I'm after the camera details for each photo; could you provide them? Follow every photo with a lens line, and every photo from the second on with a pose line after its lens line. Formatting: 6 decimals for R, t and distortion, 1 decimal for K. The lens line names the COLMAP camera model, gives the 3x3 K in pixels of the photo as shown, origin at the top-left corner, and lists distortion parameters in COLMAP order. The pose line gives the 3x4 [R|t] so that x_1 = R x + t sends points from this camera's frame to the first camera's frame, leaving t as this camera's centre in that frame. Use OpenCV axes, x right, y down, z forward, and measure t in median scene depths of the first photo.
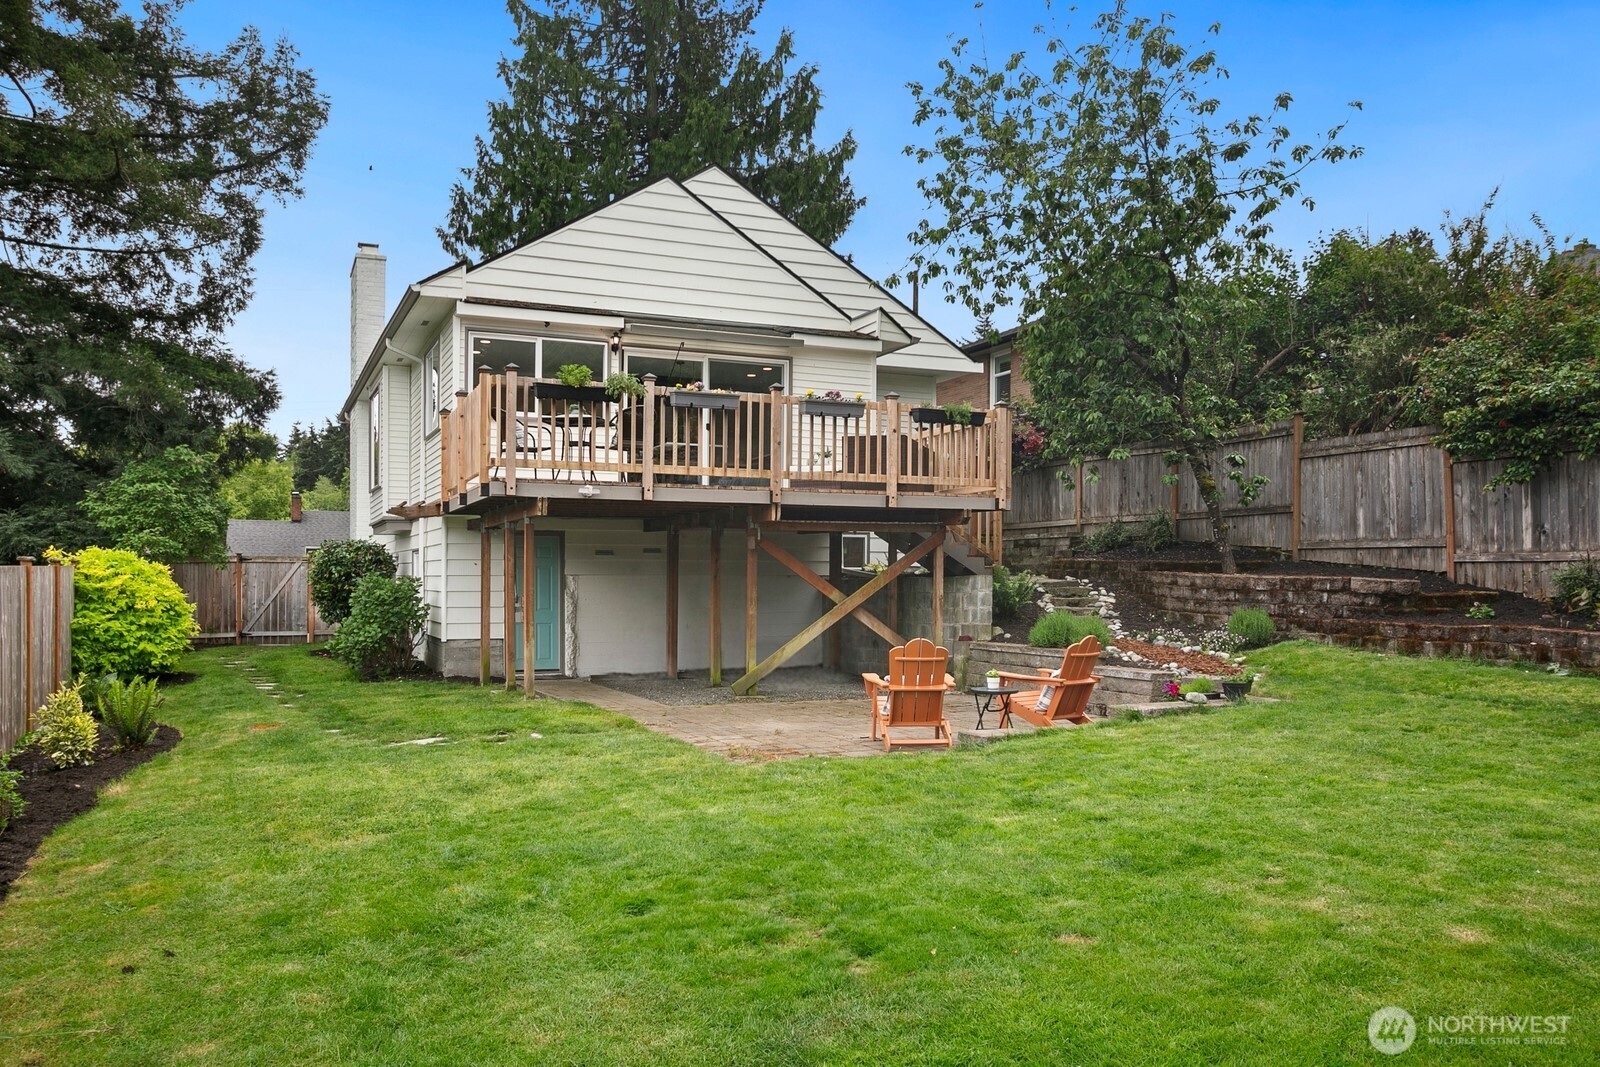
lens RADIAL K [[1262.1, 0, 804.3], [0, 1262.1, 570.9], [0, 0, 1]] dist [-0.006377, 0.004318]
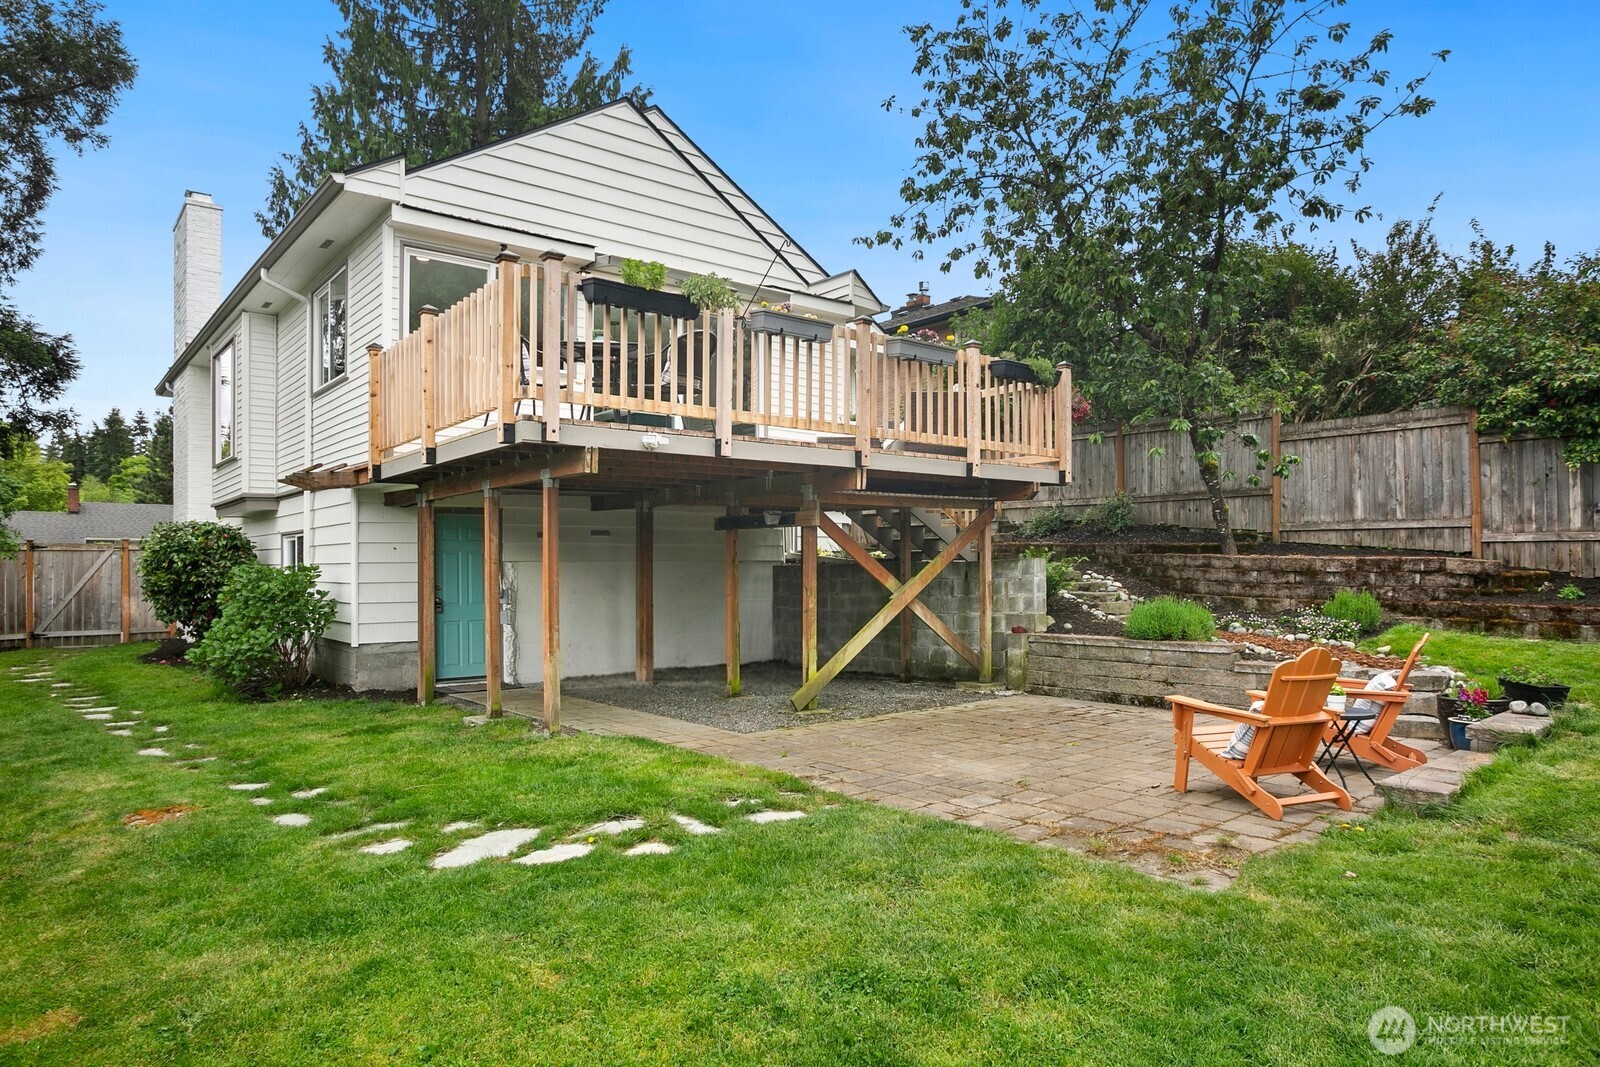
lens RADIAL K [[992.8, 0, 803.6], [0, 992.8, 554.4], [0, 0, 1]] dist [-0.060418, 0.047922]
pose [[0.962968, -0.004147, 0.269582, -0.190038], [0.005715, 0.999971, -0.005032, 0.003156], [-0.269554, 0.006386, 0.962964, 0.350627]]
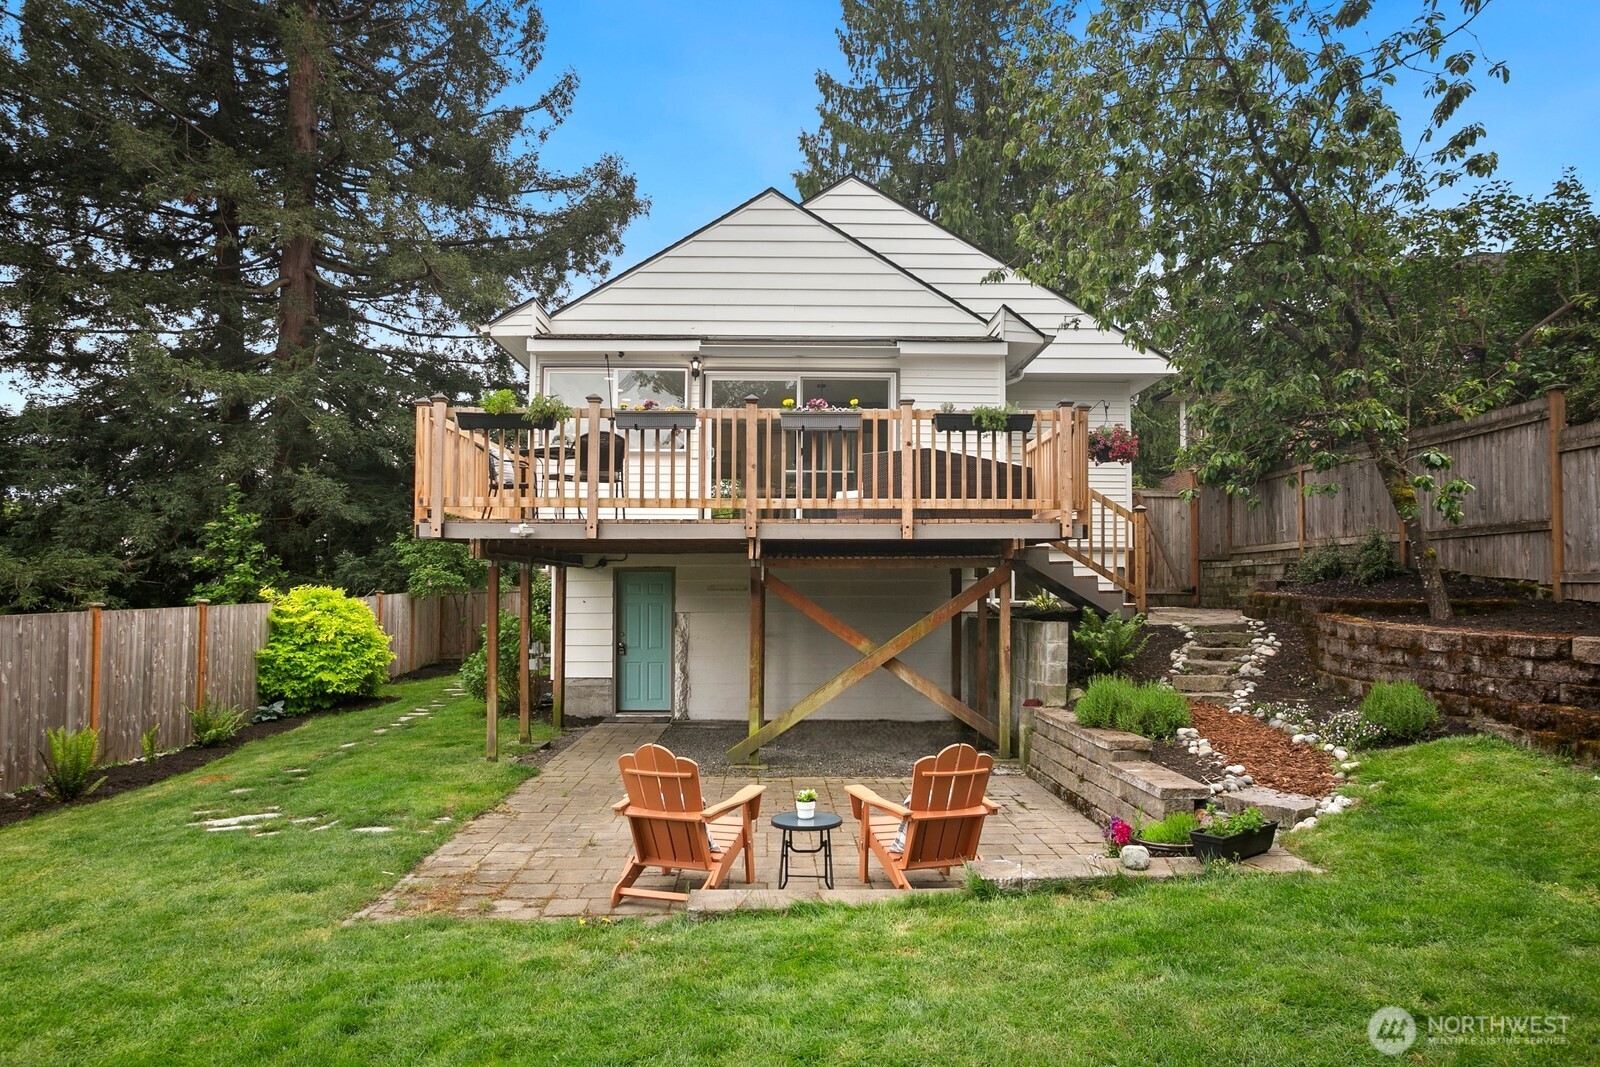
lens RADIAL K [[1075.6, 0, 800.0], [0, 1075.6, 533.5], [0, 0, 1]] dist [-0.060532, 0.069188]
pose [[0.919996, -0.022926, -0.391256, 0.239778], [0.004908, 0.998883, -0.046989, -0.019481], [0.391896, 0.041310, 0.919081, 0.305173]]
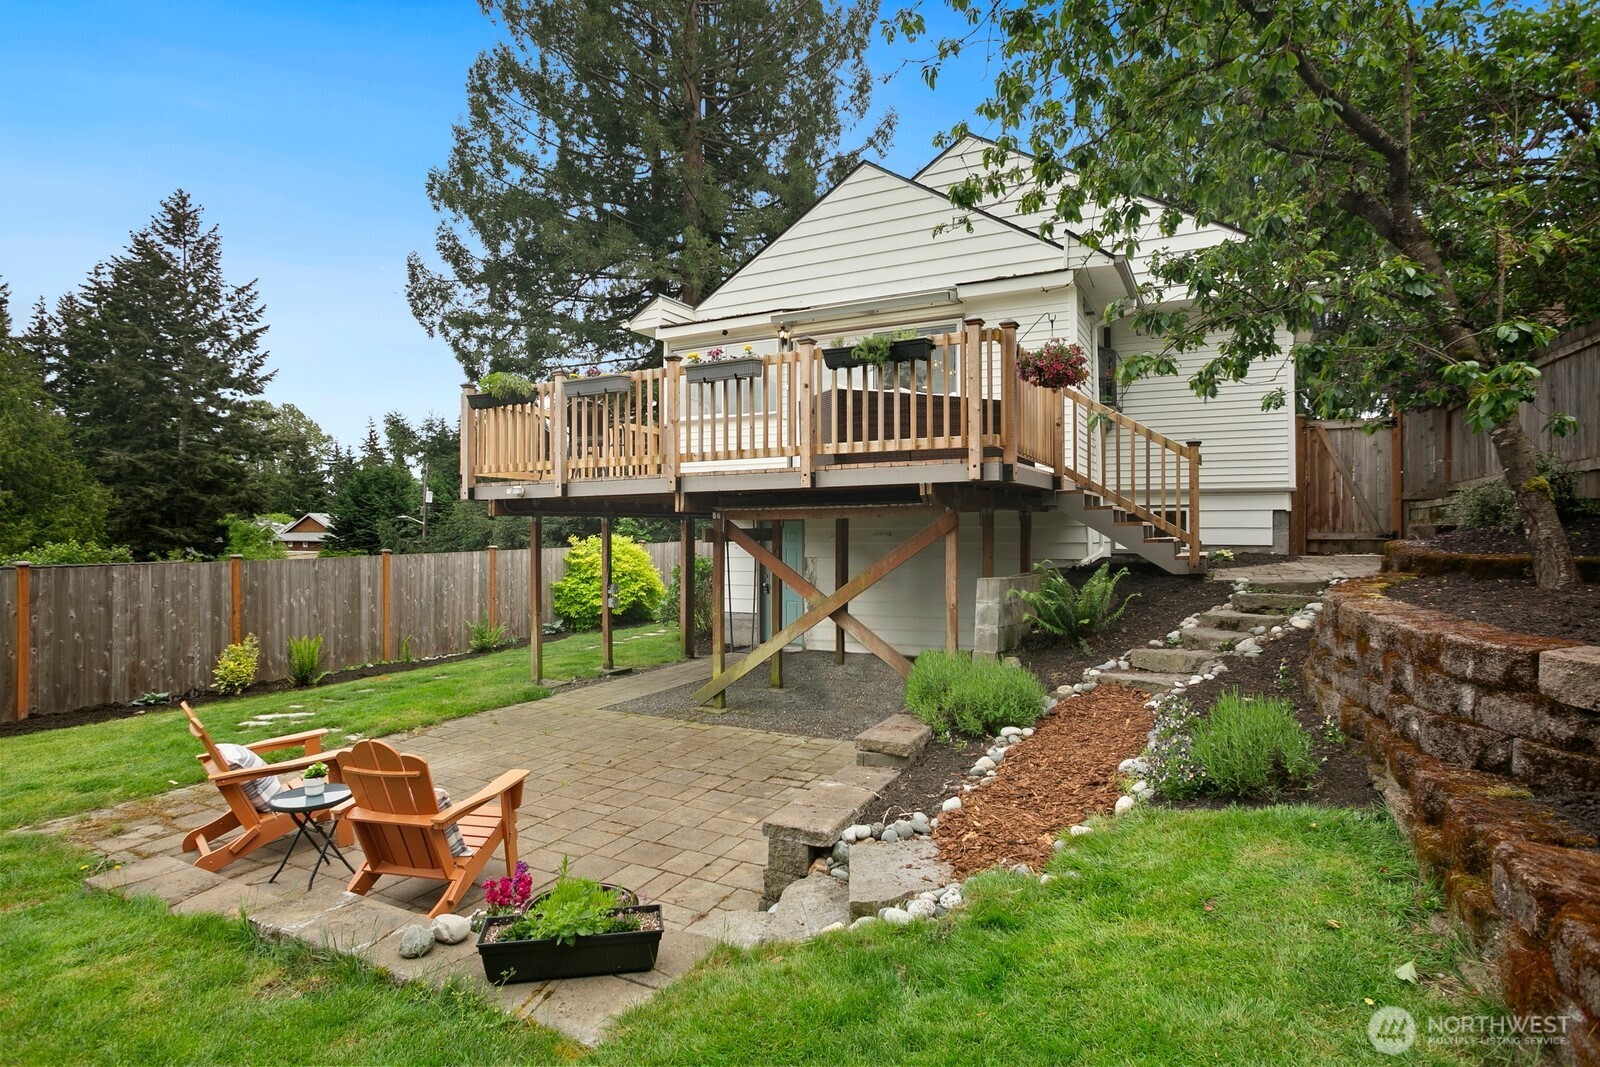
lens RADIAL K [[814.3, 0, 800.0], [0, 814.3, 533.5], [0, 0, 1]] dist [-0.073089, 0.037883]
pose [[0.618370, -0.005367, -0.785868, 0.391359], [0.013502, 0.999902, 0.003795, -0.021950], [0.785771, -0.012958, 0.618382, 0.612211]]
